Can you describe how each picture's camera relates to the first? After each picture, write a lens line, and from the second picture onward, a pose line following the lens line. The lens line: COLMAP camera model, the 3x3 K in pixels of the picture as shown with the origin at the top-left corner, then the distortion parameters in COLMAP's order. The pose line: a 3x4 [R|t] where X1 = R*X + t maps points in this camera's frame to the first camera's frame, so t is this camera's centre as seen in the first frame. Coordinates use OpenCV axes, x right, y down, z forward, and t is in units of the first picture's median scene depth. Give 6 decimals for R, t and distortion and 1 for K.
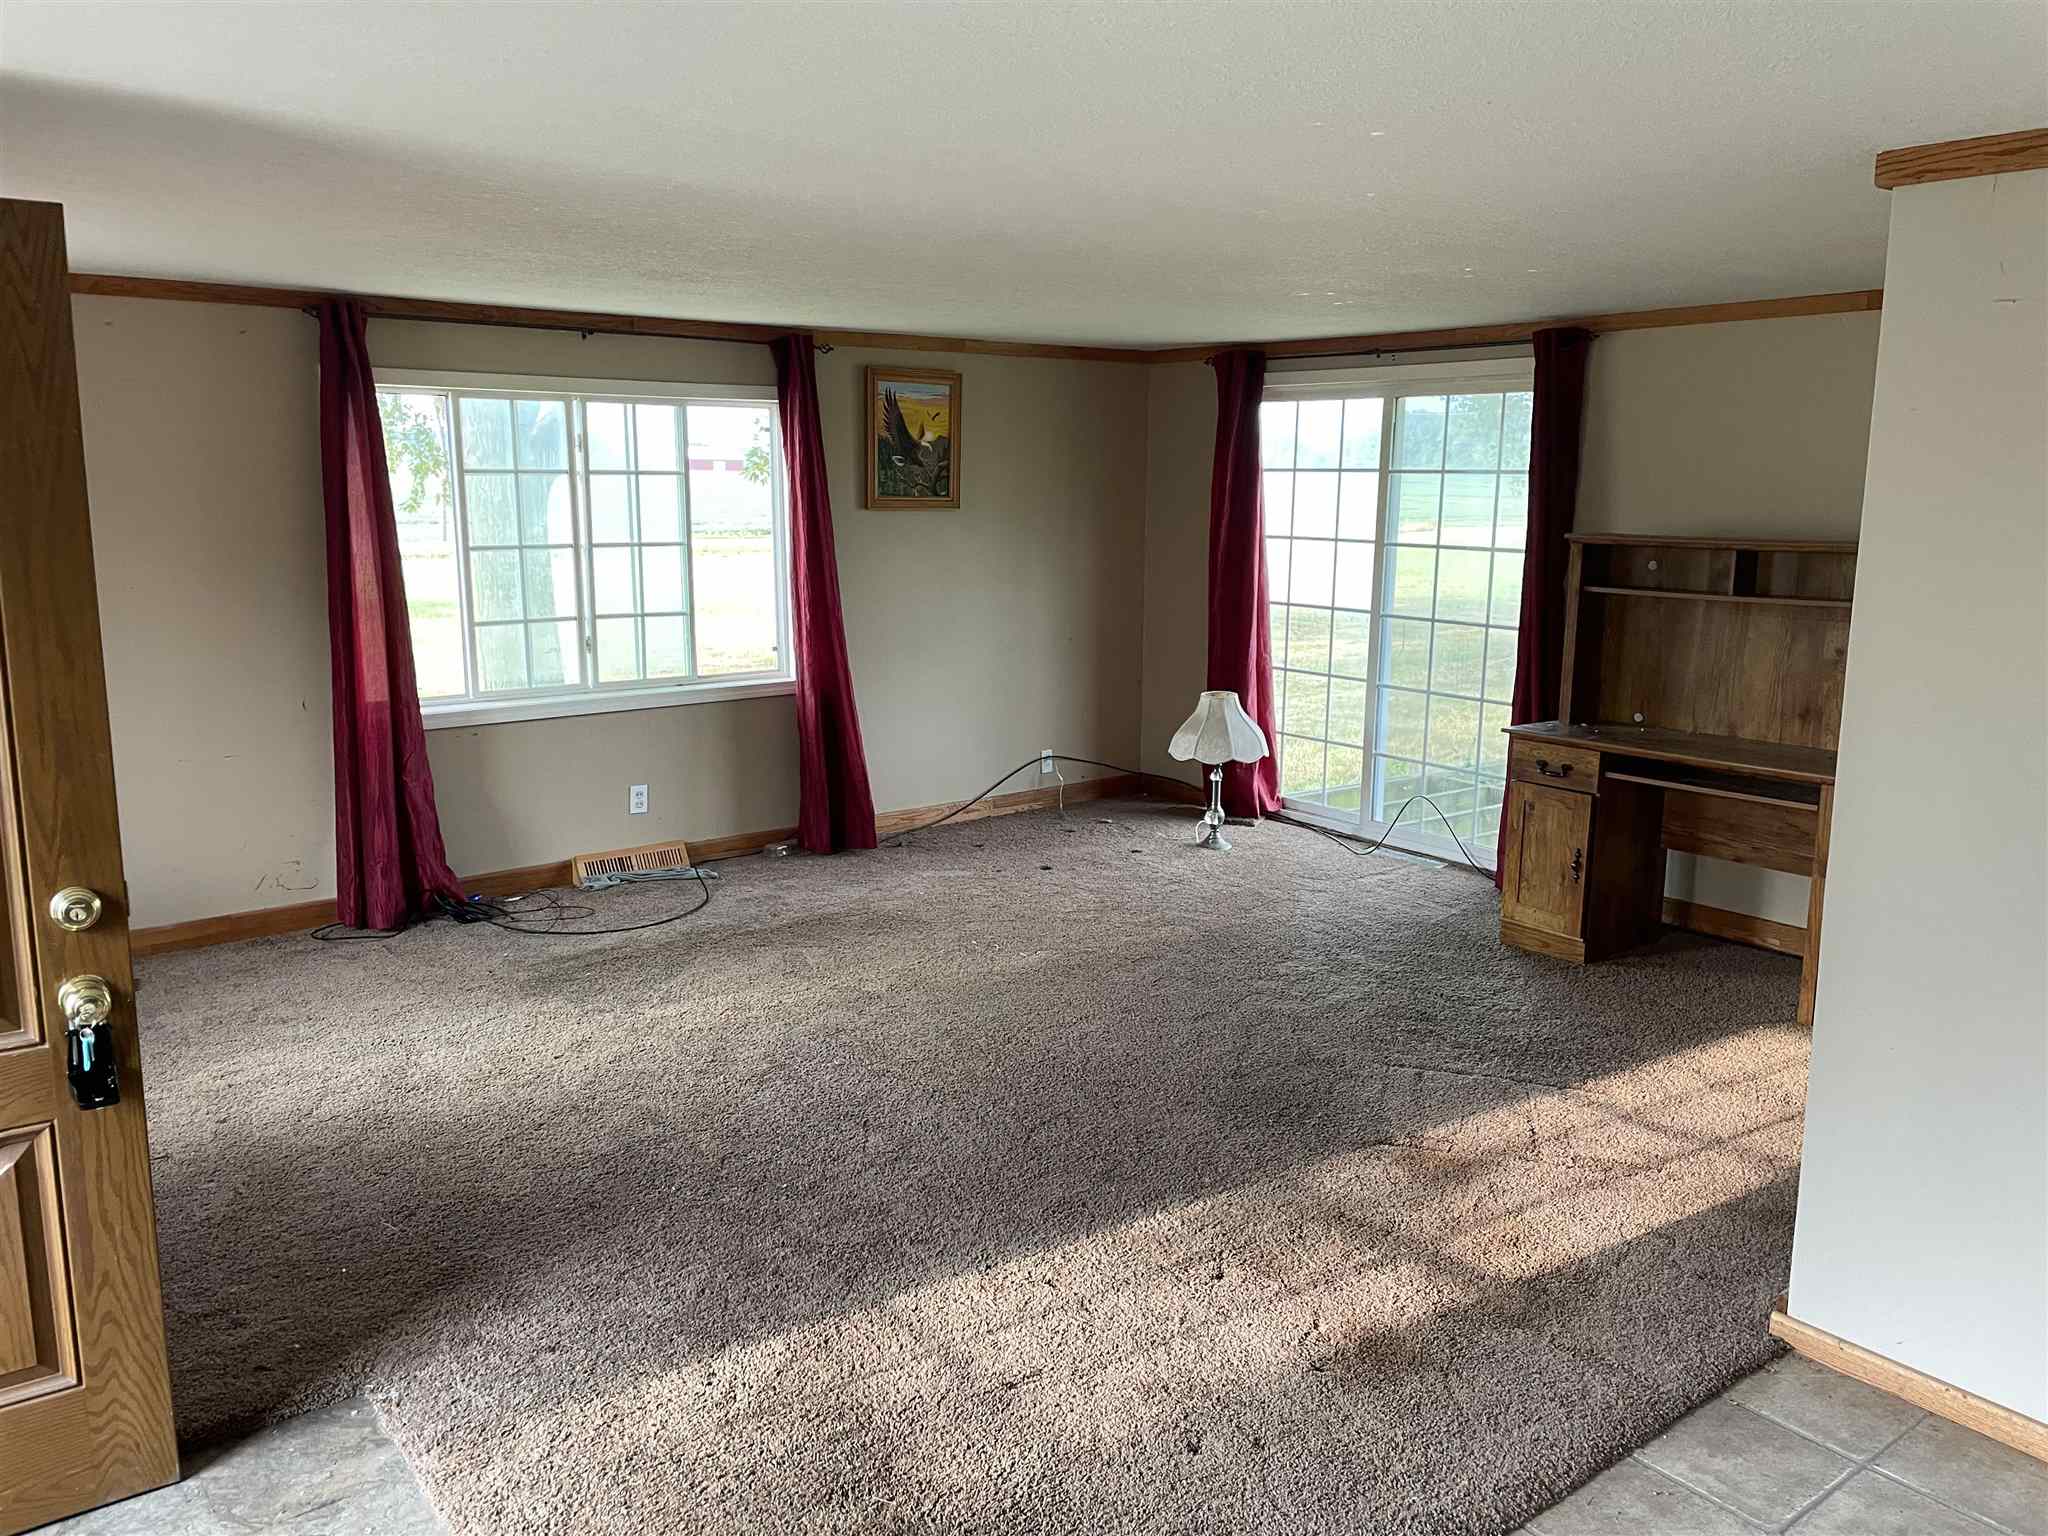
lens RADIAL K [[1521.4, 0, 1025.7], [0, 1521.4, 778.1], [0, 0, 1]] dist [0.116828, -0.156509]
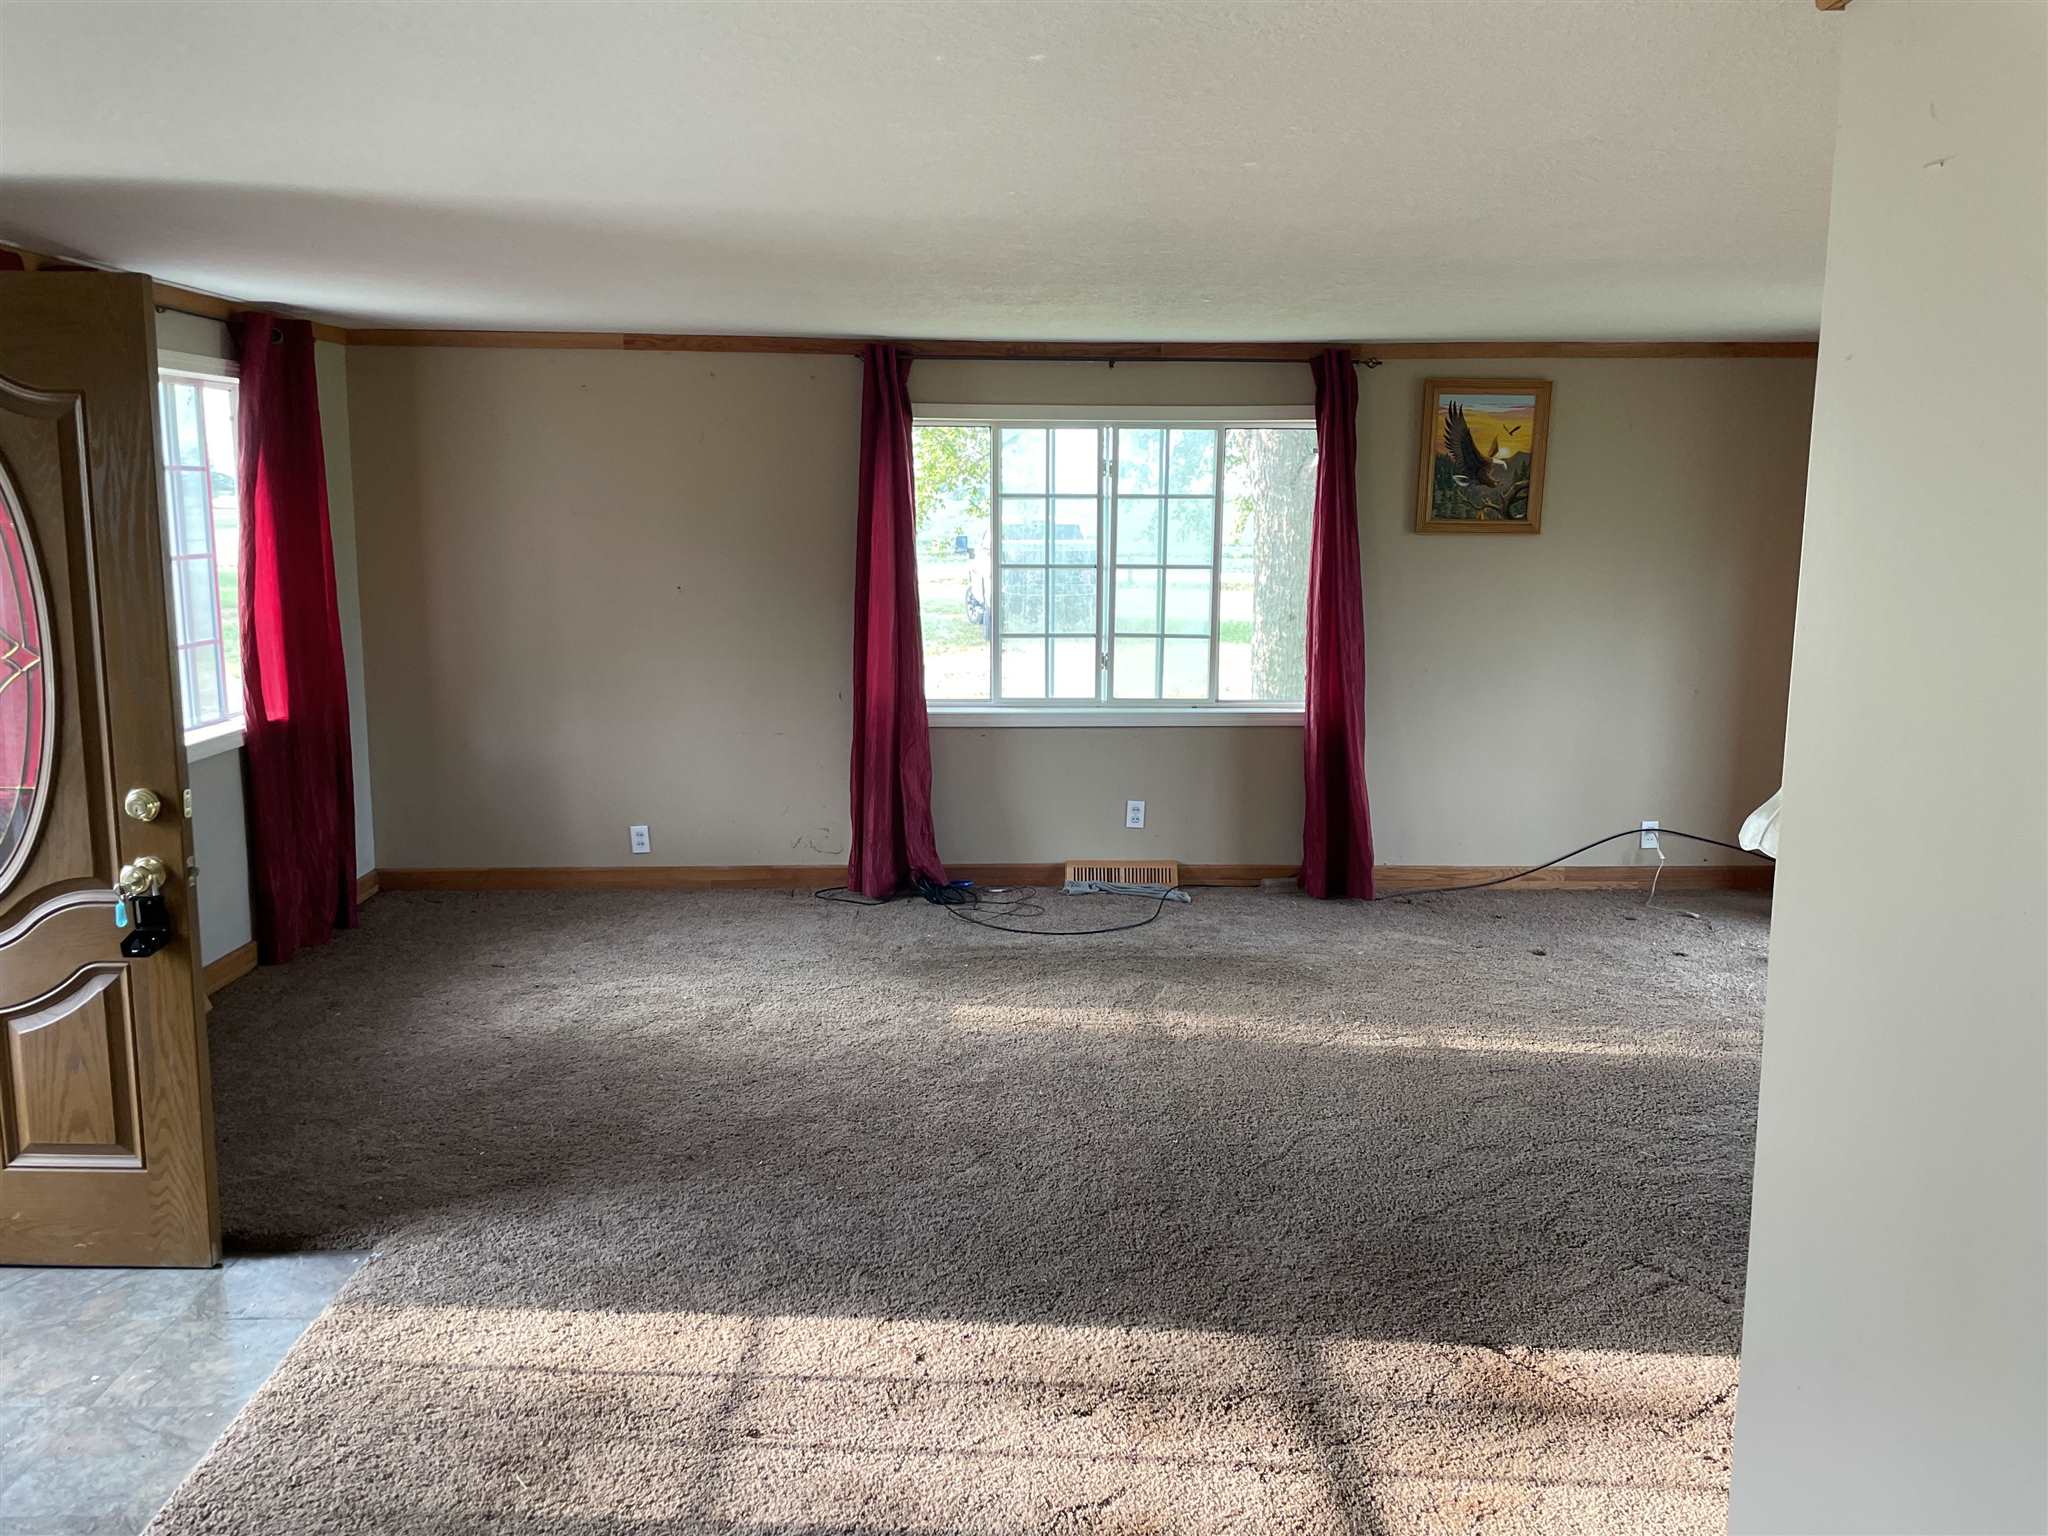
lens RADIAL K [[1521.4, 0, 1025.7], [0, 1521.4, 778.1], [0, 0, 1]] dist [0.116828, -0.156509]
pose [[0.807769, 0.106125, -0.579867, 0.281968], [-0.118895, 0.992777, 0.016070, -0.018478], [0.577384, 0.055962, 0.814552, 0.131811]]
